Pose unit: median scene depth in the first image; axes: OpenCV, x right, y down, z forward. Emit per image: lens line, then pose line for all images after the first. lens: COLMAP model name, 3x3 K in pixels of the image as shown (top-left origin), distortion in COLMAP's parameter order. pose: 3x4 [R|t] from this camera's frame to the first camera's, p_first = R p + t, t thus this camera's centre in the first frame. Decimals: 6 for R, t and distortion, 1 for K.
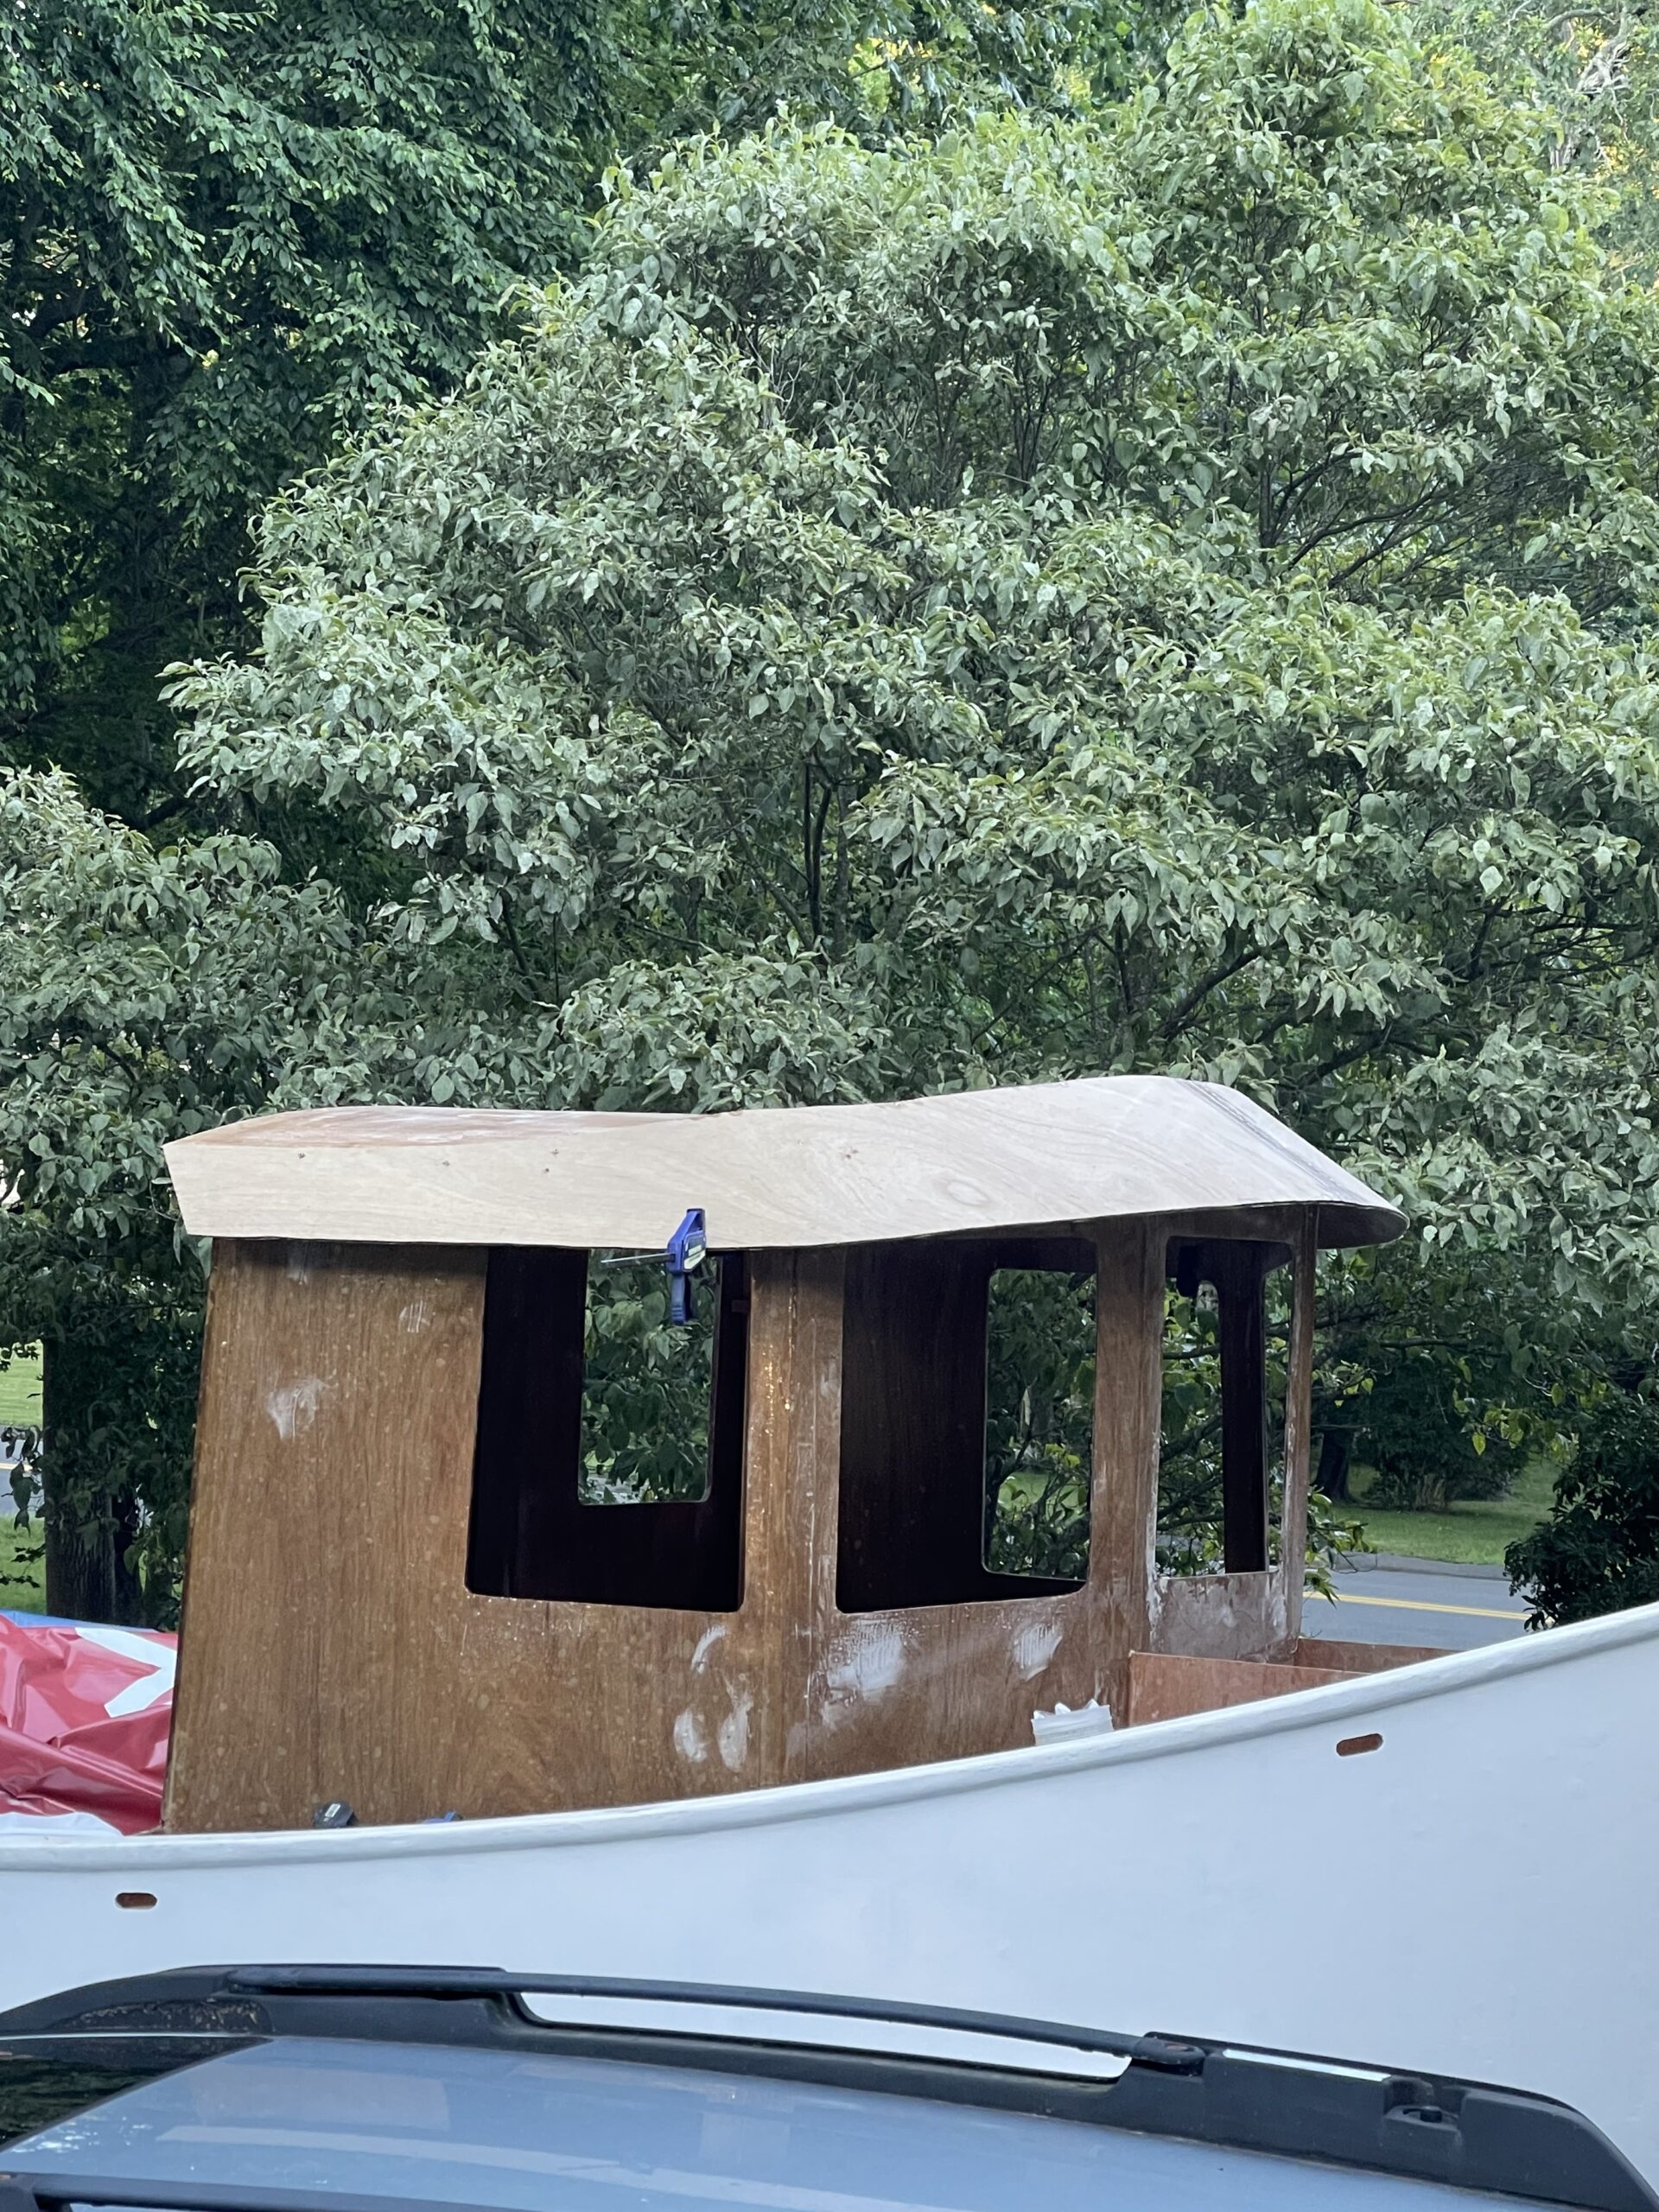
lens RADIAL K [[5075.5, 0, 828.7], [0, 5075.5, 1106.0], [0, 0, 1]] dist [0.187910, 0.000000]
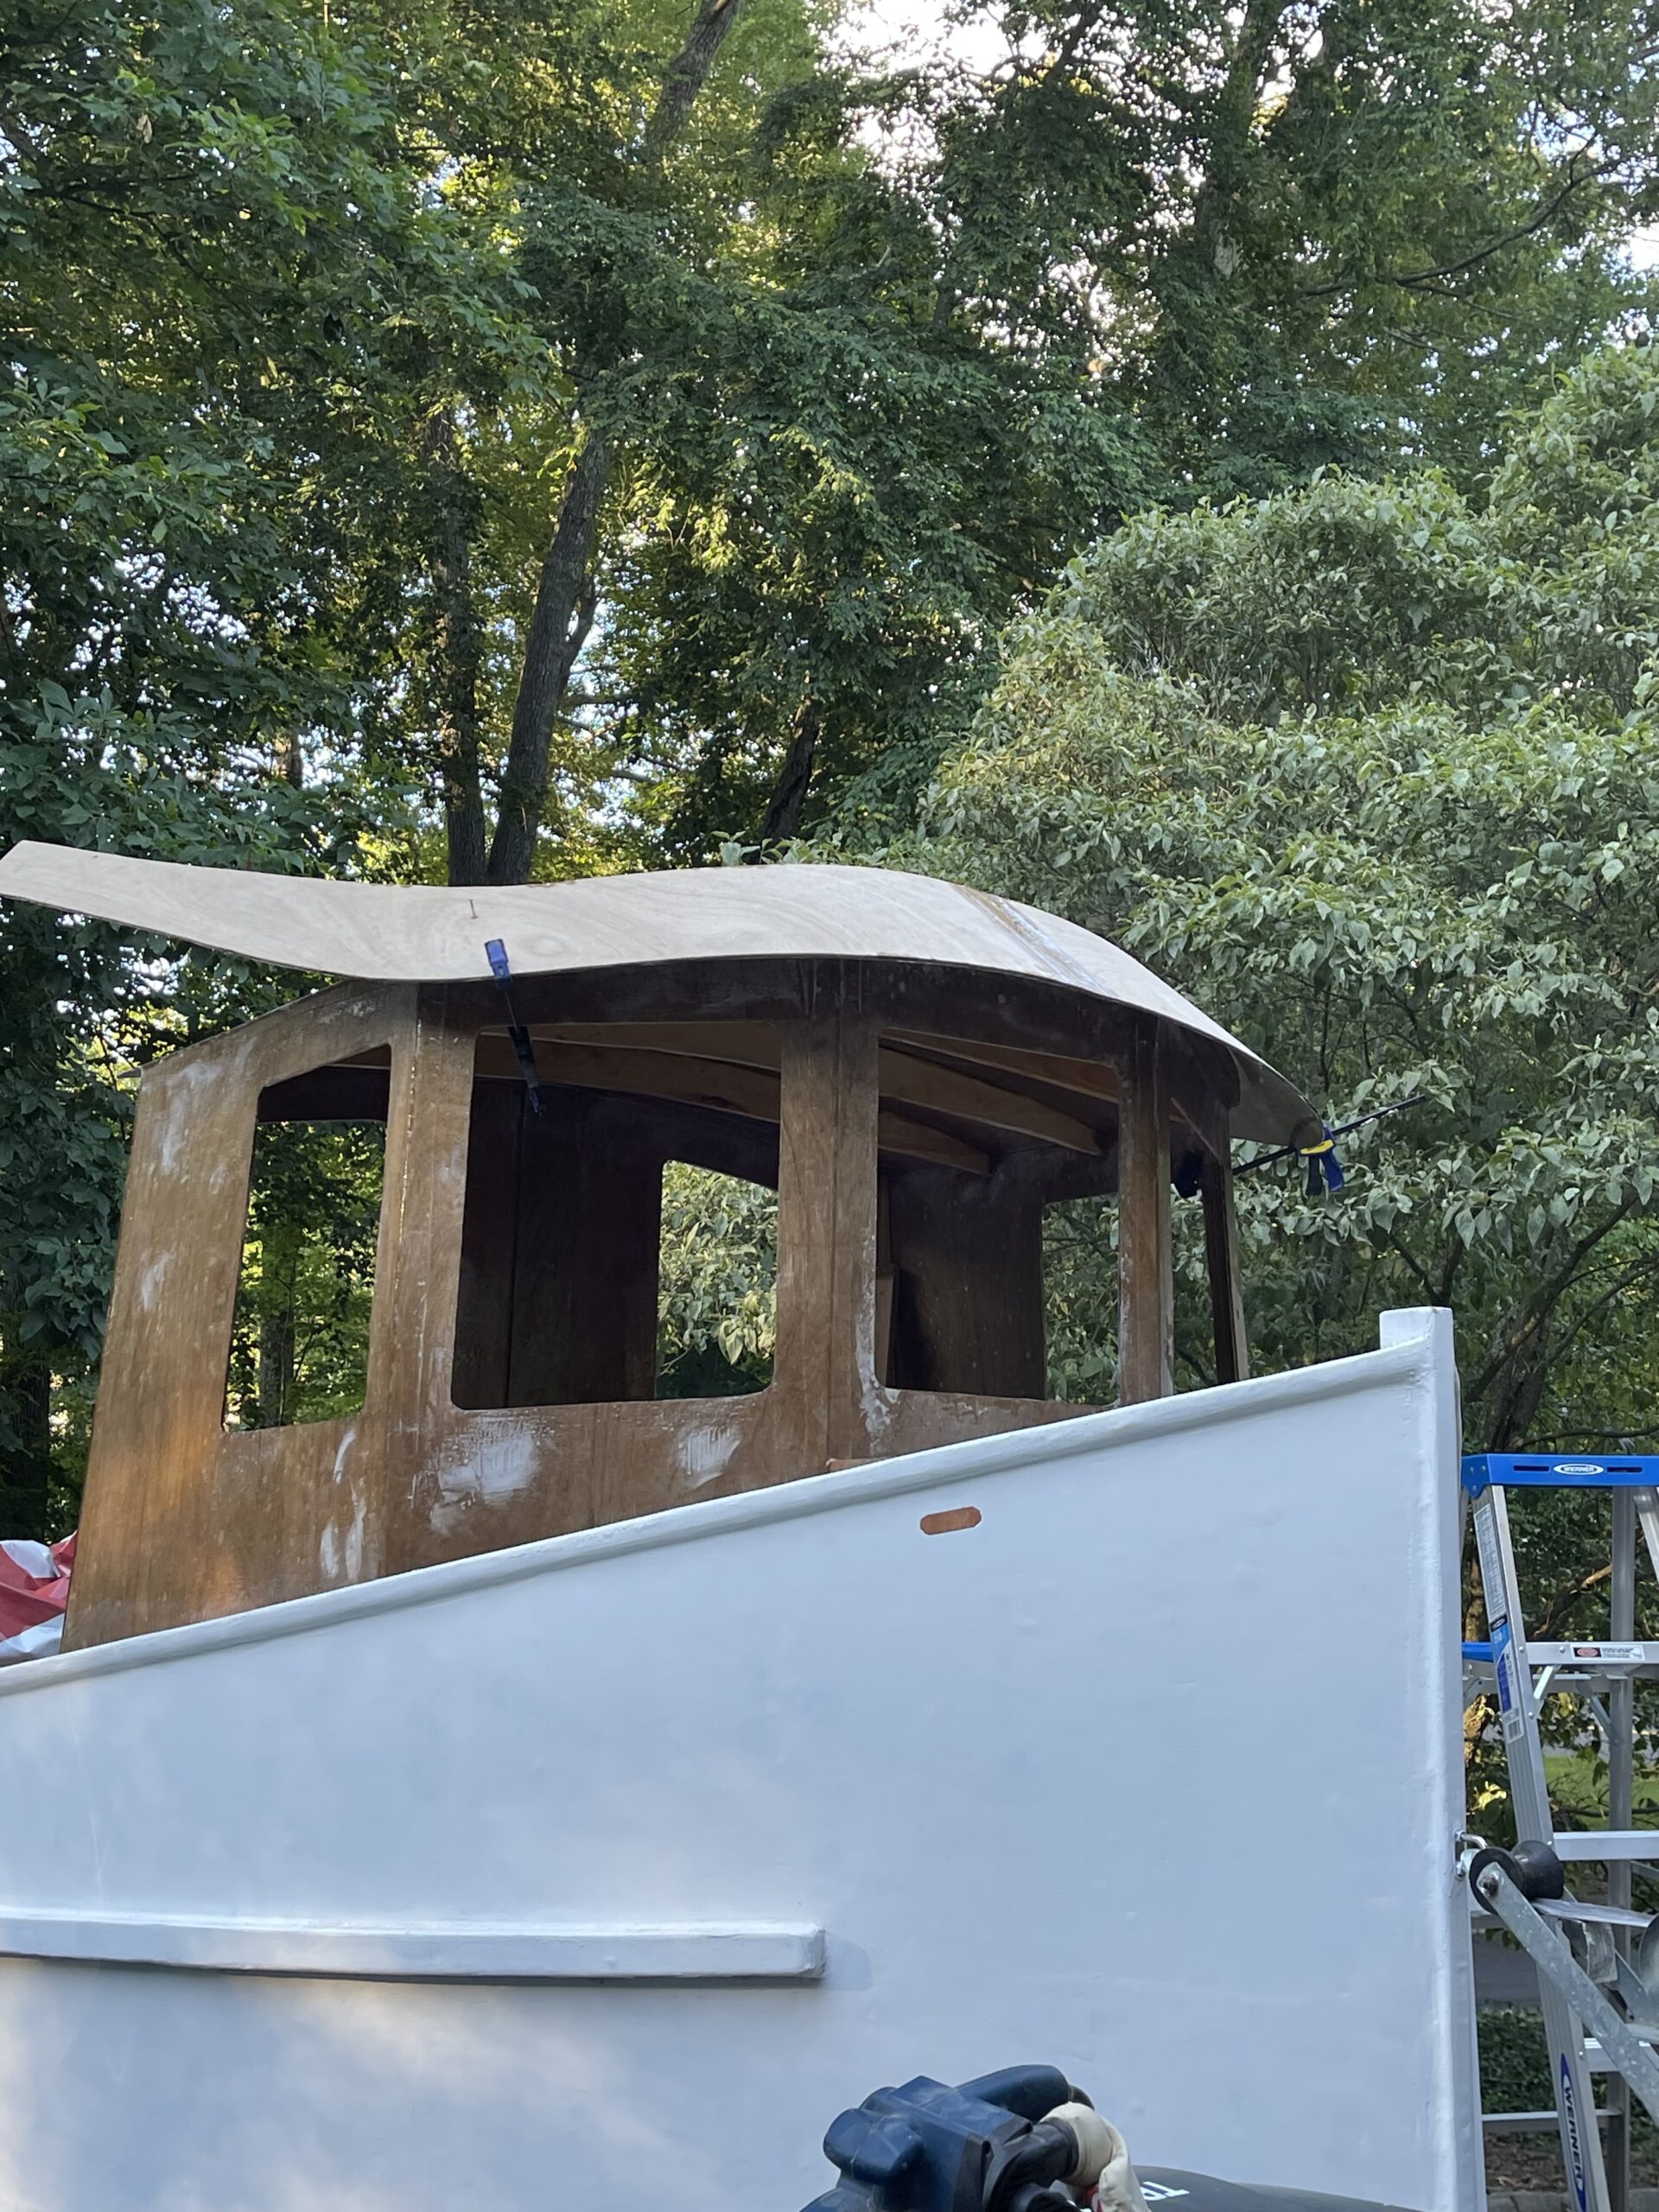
lens RADIAL K [[2617.6, 0, 830.9], [0, 2617.6, 1106.9], [0, 0, 1]] dist [0.118825, 0.000000]
pose [[0.912432, -0.100138, -0.396789, 0.256621], [0.031302, 0.983837, -0.176310, 0.129231], [0.408031, 0.148451, 0.900818, 0.569789]]
